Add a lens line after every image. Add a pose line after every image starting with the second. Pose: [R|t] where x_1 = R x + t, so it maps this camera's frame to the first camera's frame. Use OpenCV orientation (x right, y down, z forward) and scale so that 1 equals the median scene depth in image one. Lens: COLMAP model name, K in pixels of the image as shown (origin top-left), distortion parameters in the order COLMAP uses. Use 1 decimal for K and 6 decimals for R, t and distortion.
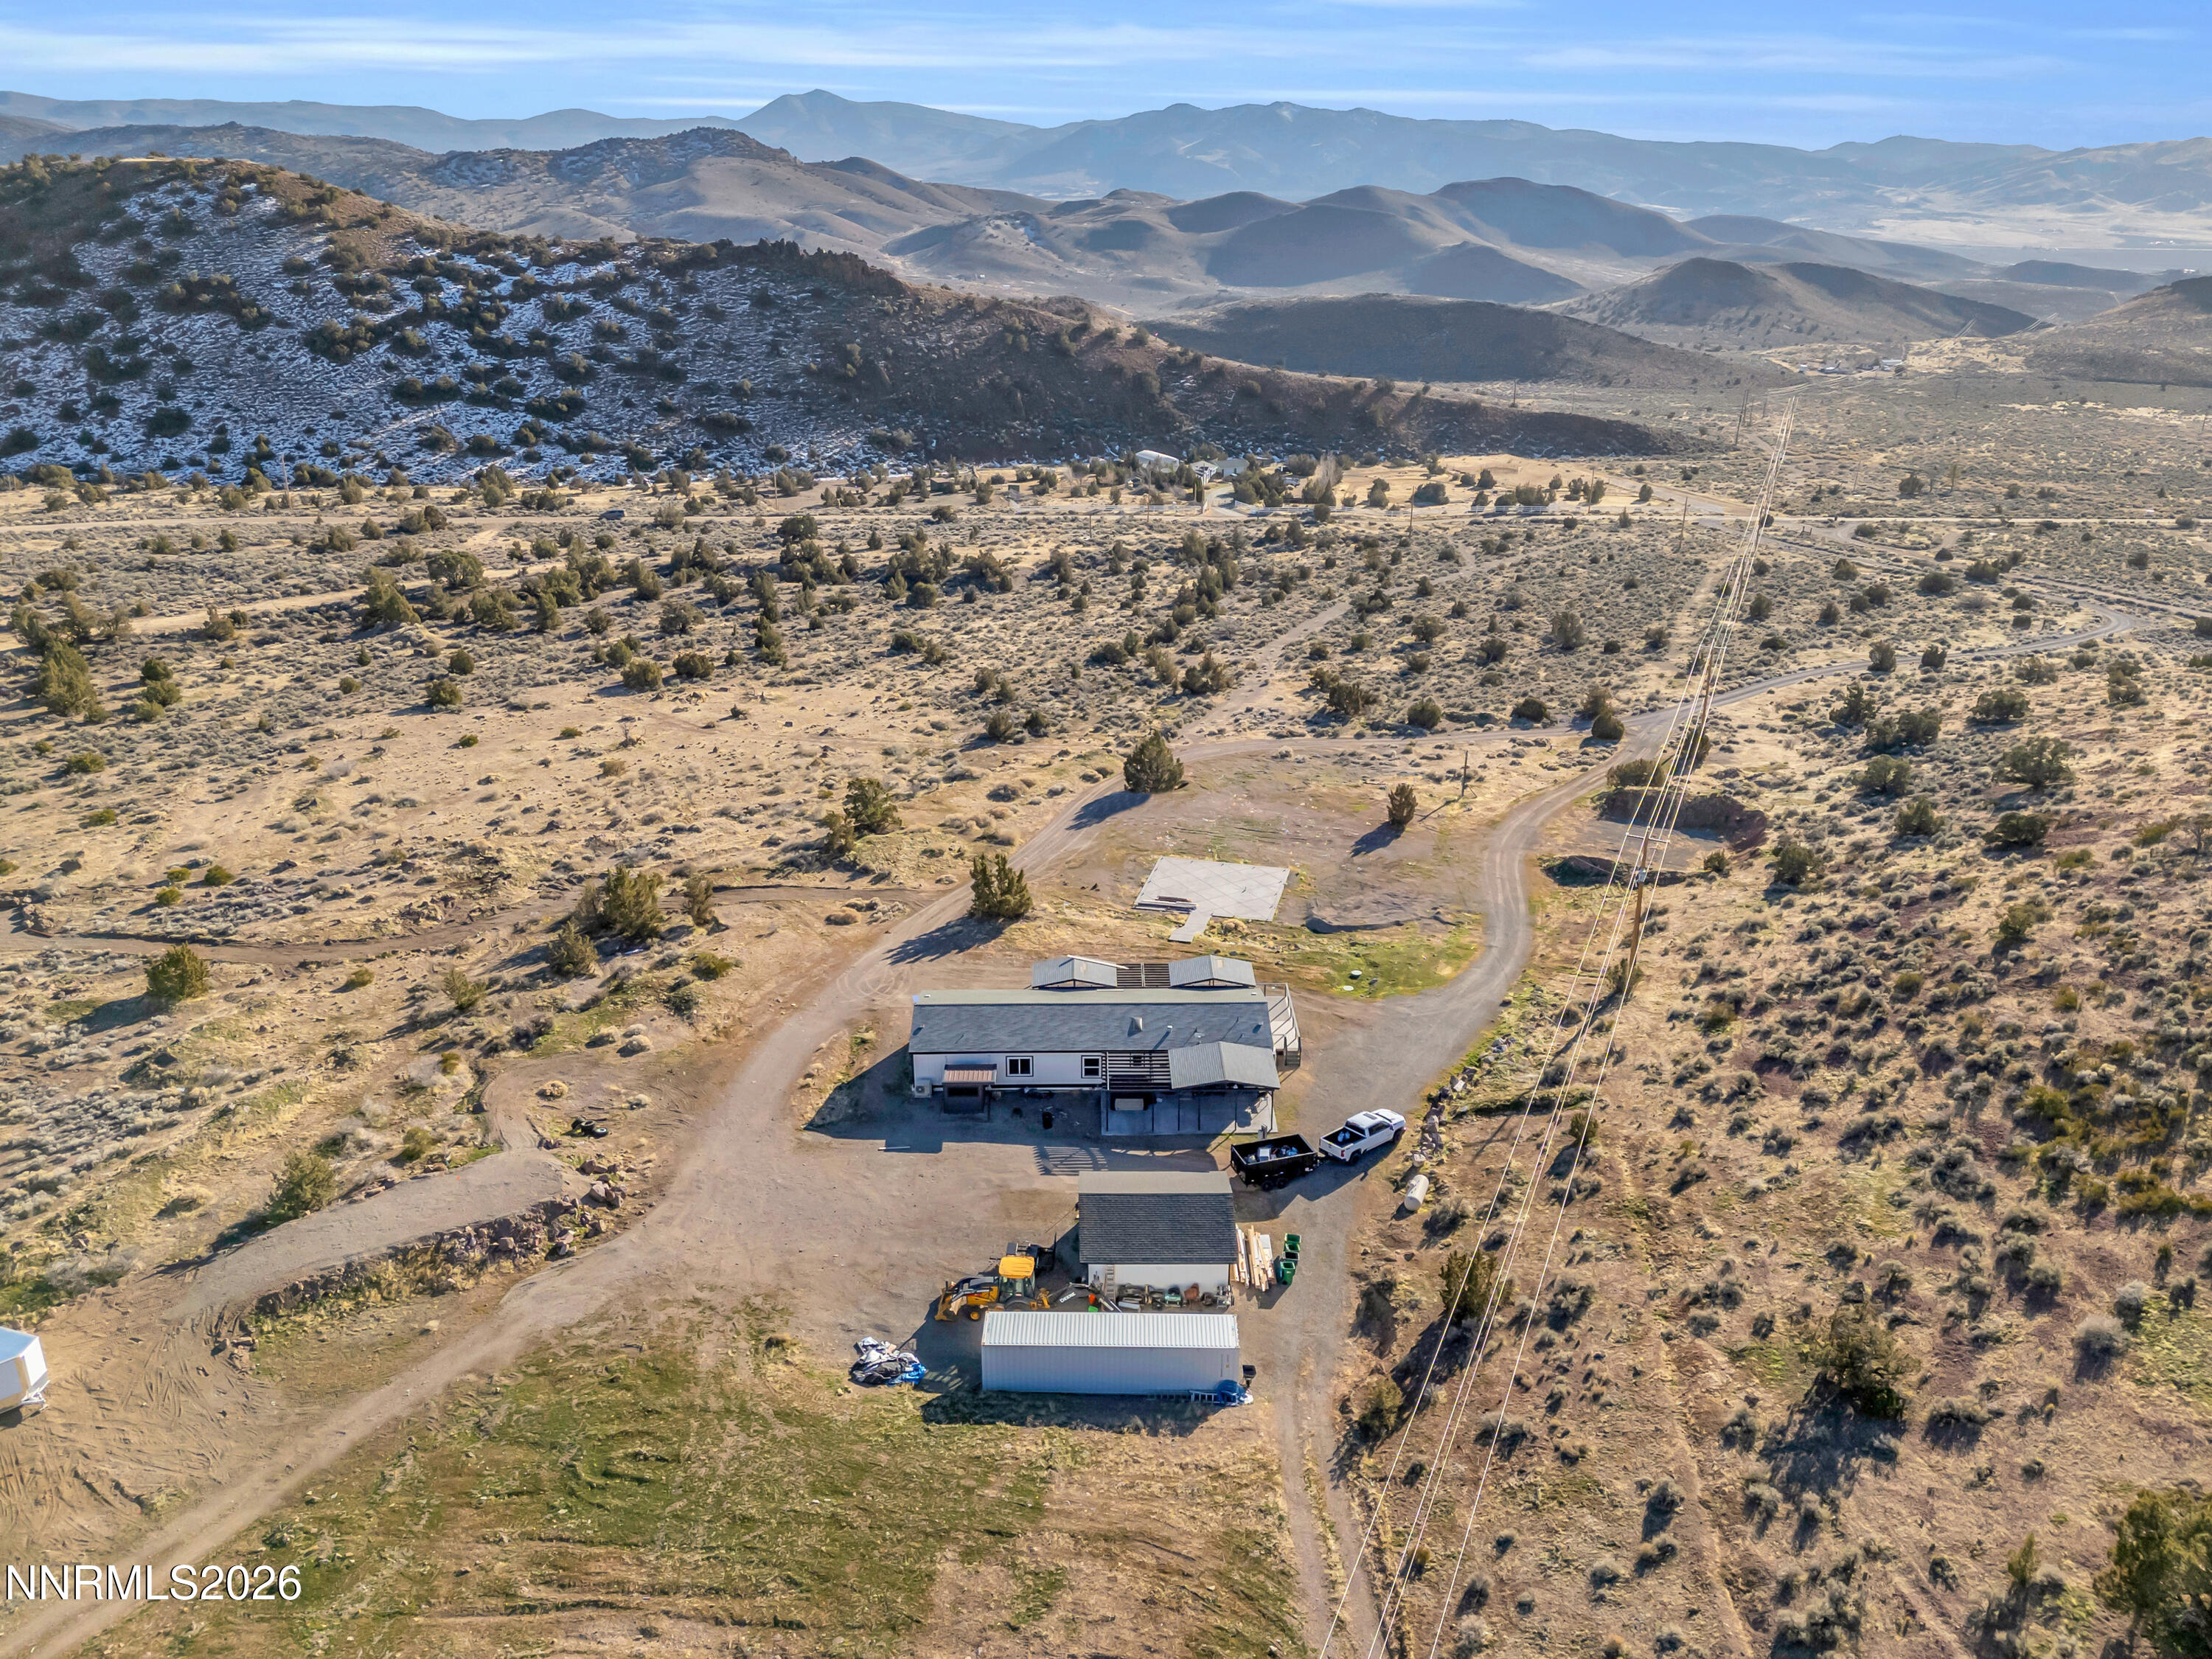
lens RADIAL K [[1630.8, 0, 1116.2], [0, 1630.8, 823.1], [0, 0, 1]] dist [0.077339, -0.062150]
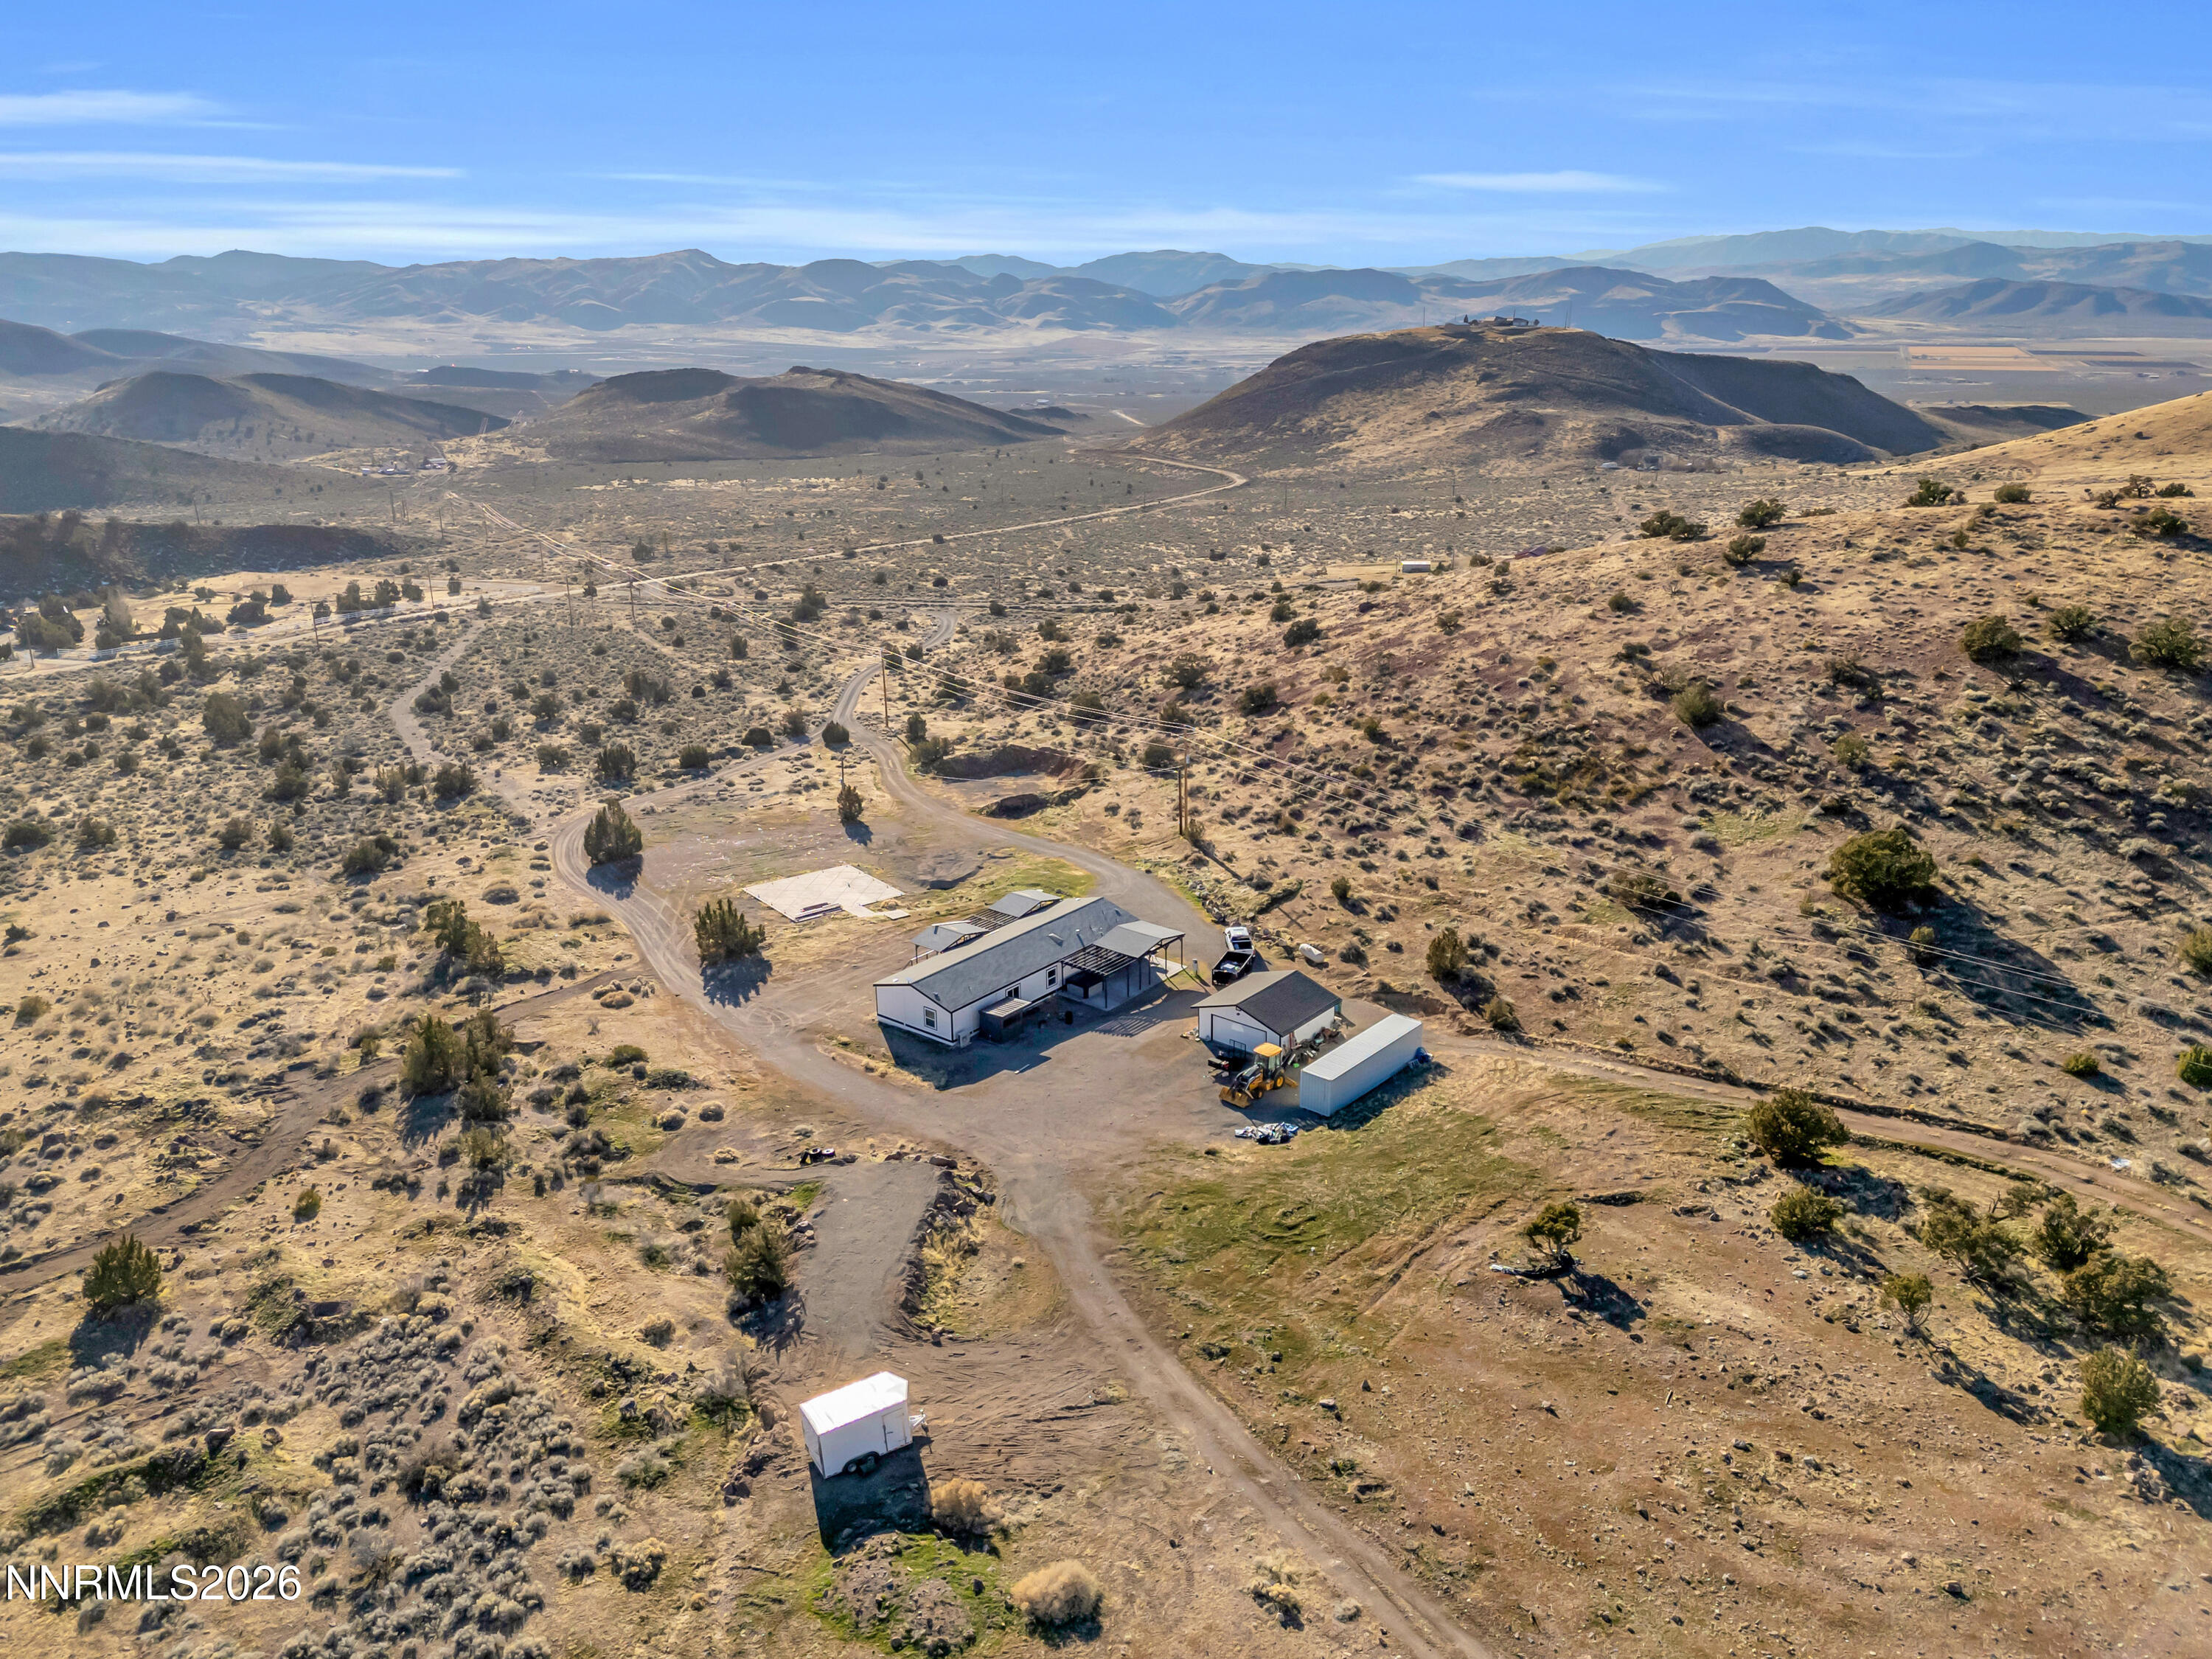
lens RADIAL K [[1630.8, 0, 1116.2], [0, 1630.8, 823.1], [0, 0, 1]] dist [0.077339, -0.062150]
pose [[0.636090, -0.247195, 0.730948, -0.074982], [0.290797, 0.954246, 0.069652, -0.003072], [-0.714722, 0.168253, 0.678870, 0.008541]]
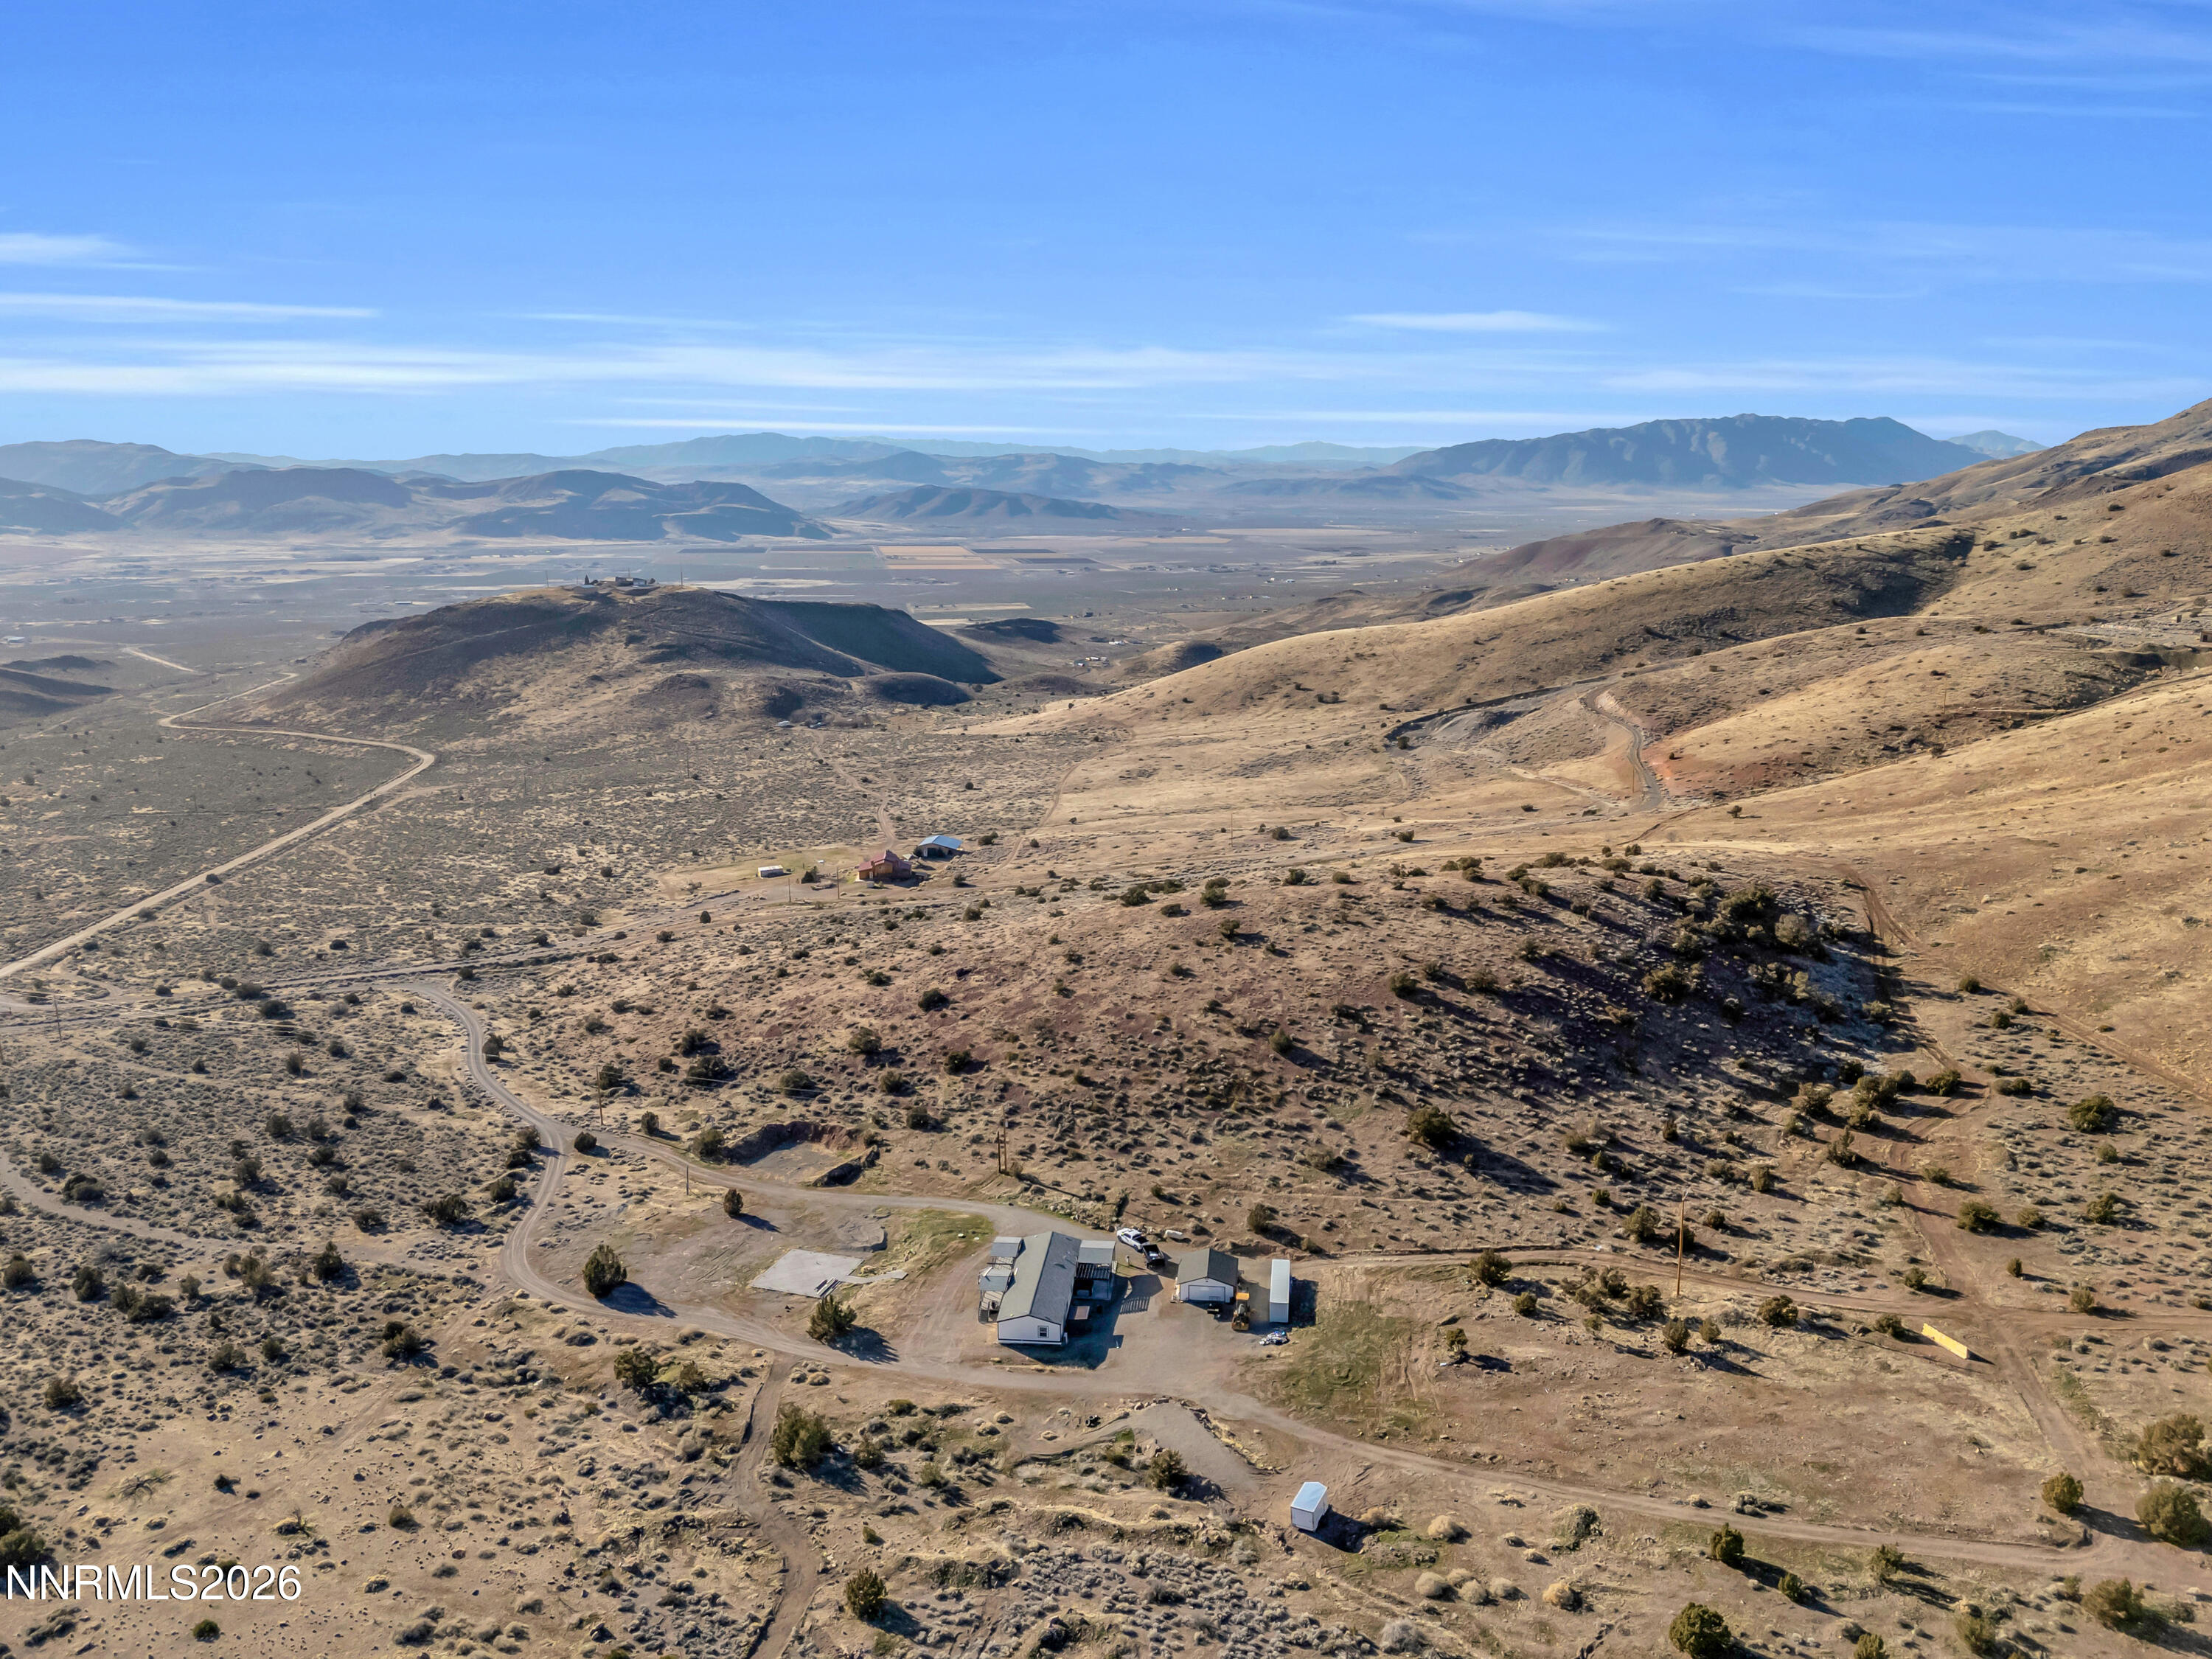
lens RADIAL K [[1630.8, 0, 1116.2], [0, 1630.8, 823.1], [0, 0, 1]] dist [0.077339, -0.062150]
pose [[0.108479, -0.210864, 0.971478, -0.167346], [0.367013, 0.916700, 0.157992, -0.061551], [-0.923869, 0.339406, 0.176833, 0.031803]]
